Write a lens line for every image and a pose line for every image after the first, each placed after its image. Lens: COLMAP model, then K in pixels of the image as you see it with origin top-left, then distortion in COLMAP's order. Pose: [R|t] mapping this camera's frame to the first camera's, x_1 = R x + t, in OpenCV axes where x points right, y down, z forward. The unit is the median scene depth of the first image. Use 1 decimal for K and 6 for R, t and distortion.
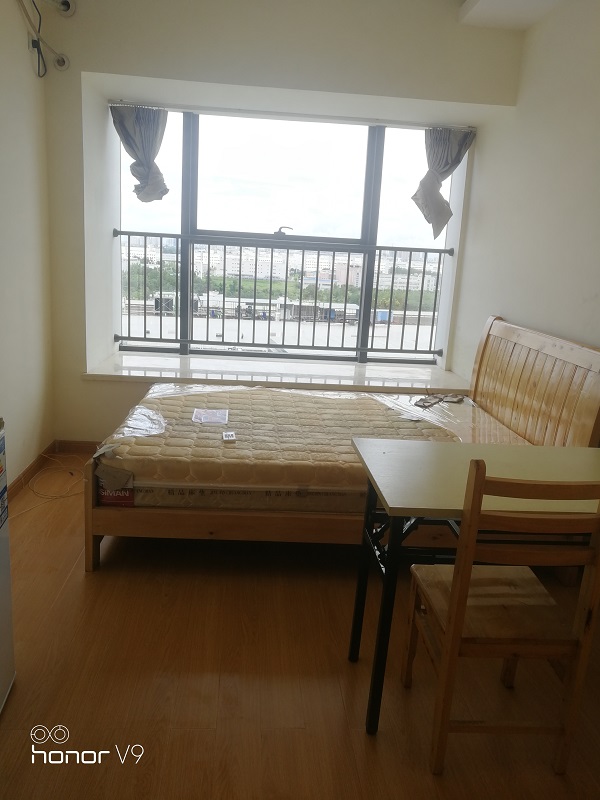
lens RADIAL K [[634.1, 0, 301.8], [0, 634.1, 400.2], [0, 0, 1]] dist [0.007932, 0.000496]
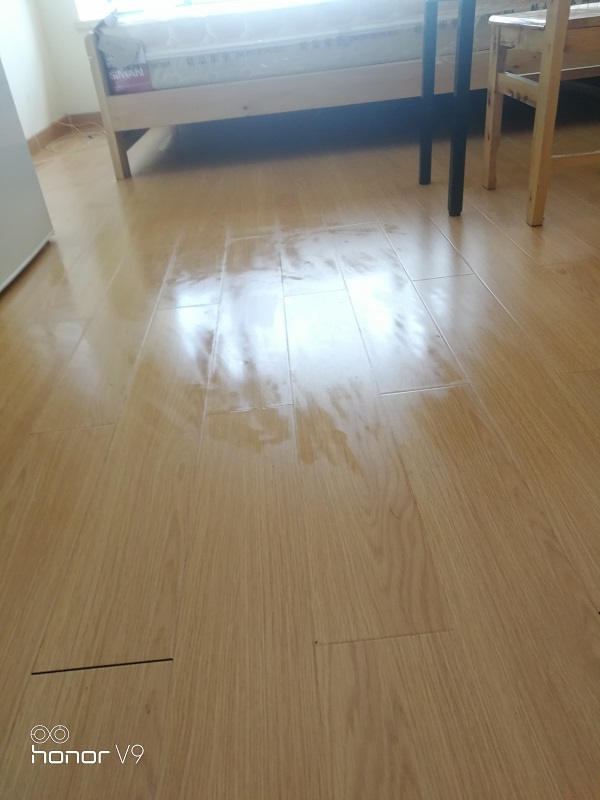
lens RADIAL K [[634.1, 0, 297.8], [0, 634.1, 400.3], [0, 0, 1]] dist [0.007932, 0.000496]
pose [[0.986904, -0.121583, -0.106010, -0.029459], [0.148755, 0.940146, 0.306590, 0.333212], [0.062389, -0.318344, 0.945920, 0.060218]]
